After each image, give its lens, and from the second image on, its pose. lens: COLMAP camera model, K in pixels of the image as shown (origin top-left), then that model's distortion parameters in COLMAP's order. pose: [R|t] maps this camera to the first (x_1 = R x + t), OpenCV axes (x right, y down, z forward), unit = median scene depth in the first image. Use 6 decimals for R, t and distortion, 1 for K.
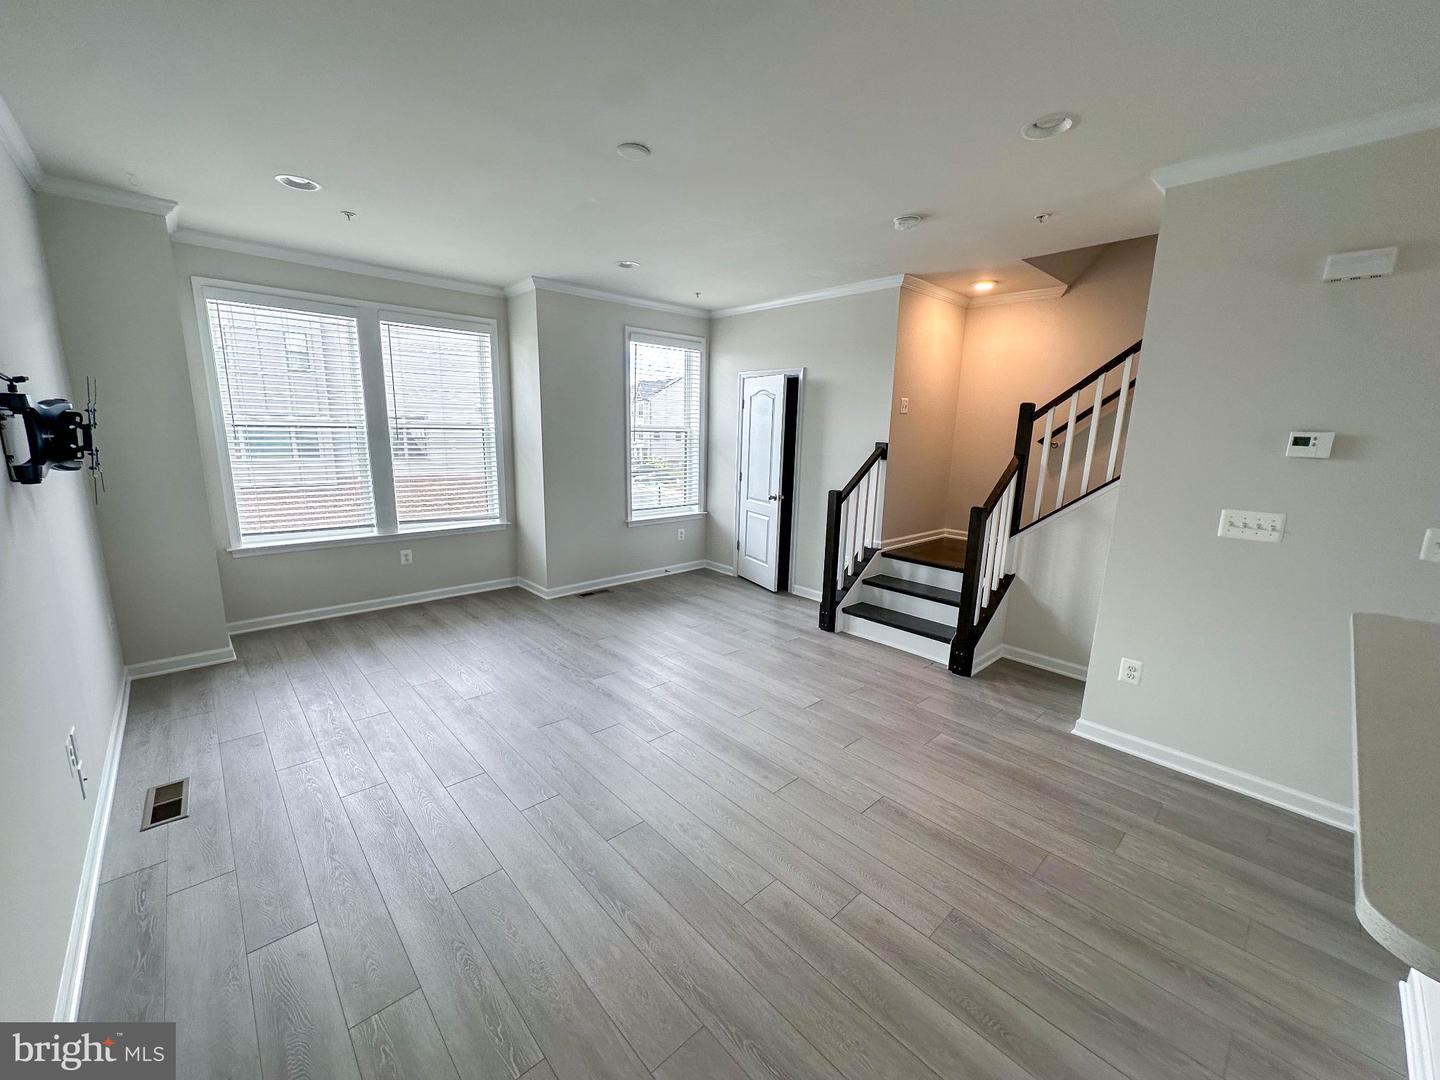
lens RADIAL K [[573.3, 0, 724.5], [0, 573.3, 542.5], [0, 0, 1]] dist [-0.002475, 0.000140]
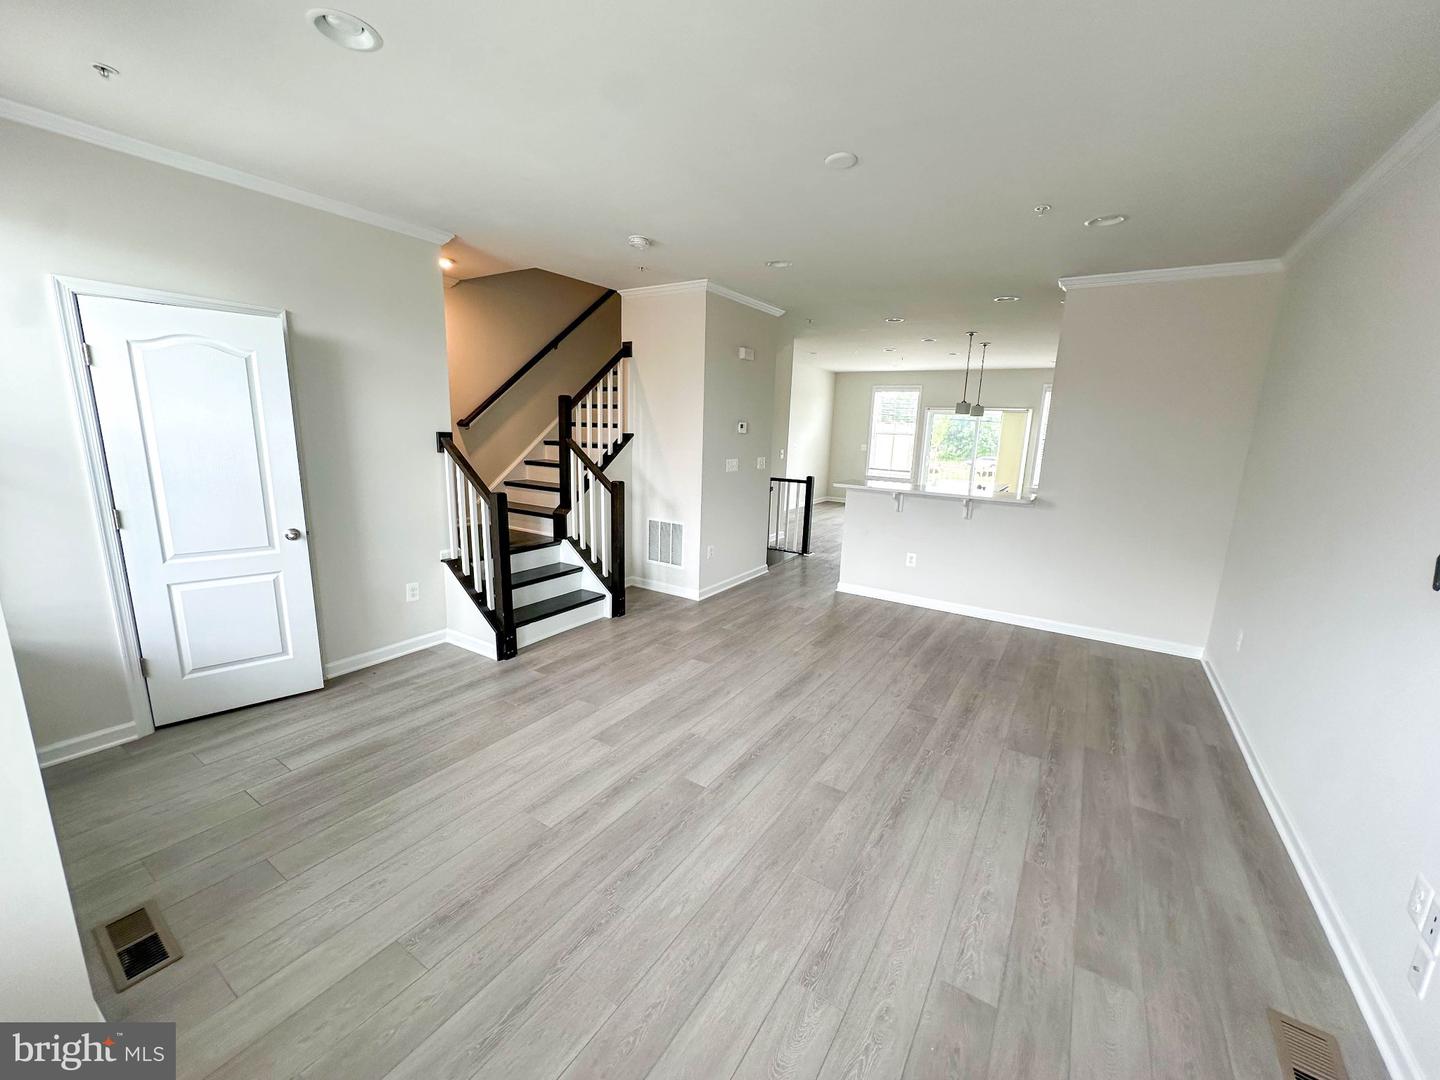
lens RADIAL K [[573.3, 0, 719.7], [0, 573.3, 536.6], [0, 0, 1]] dist [-0.002475, 0.000140]
pose [[-0.236931, -0.213614, 0.947751, -0.522232], [0.159525, 0.953733, 0.254842, -0.145117], [-0.958340, 0.211570, -0.191893, 0.658523]]
